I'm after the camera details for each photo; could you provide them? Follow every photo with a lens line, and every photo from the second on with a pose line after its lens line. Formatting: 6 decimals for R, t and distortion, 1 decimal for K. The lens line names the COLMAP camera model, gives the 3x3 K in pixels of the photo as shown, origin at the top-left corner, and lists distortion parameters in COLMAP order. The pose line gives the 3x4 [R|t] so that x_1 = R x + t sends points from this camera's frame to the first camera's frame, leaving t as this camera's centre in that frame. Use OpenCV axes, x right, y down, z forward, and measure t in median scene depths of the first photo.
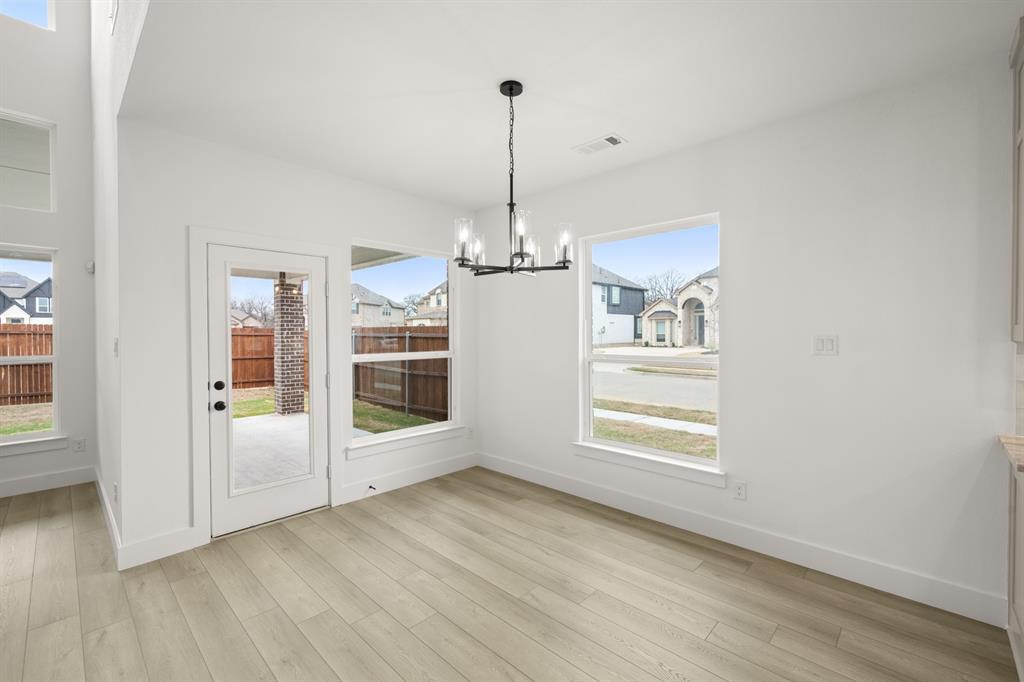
lens RADIAL K [[441.3, 0, 511.4], [0, 441.3, 339.2], [0, 0, 1]] dist [-0.002457, 0.000246]
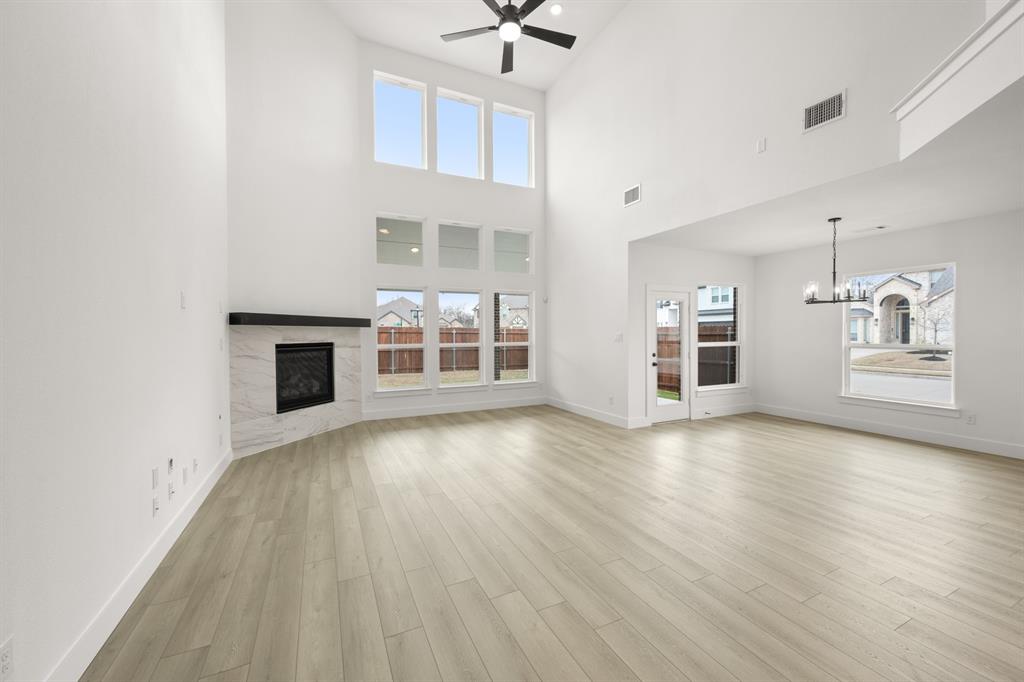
lens RADIAL K [[404.8, 0, 512.5], [0, 404.8, 338.5], [0, 0, 1]] dist [0.002980, 0.000122]
pose [[0.938296, 0.002967, -0.345820, -0.068210], [-0.002651, 0.999996, 0.001387, 0.002398], [0.345823, -0.000385, 0.938300, -0.123672]]
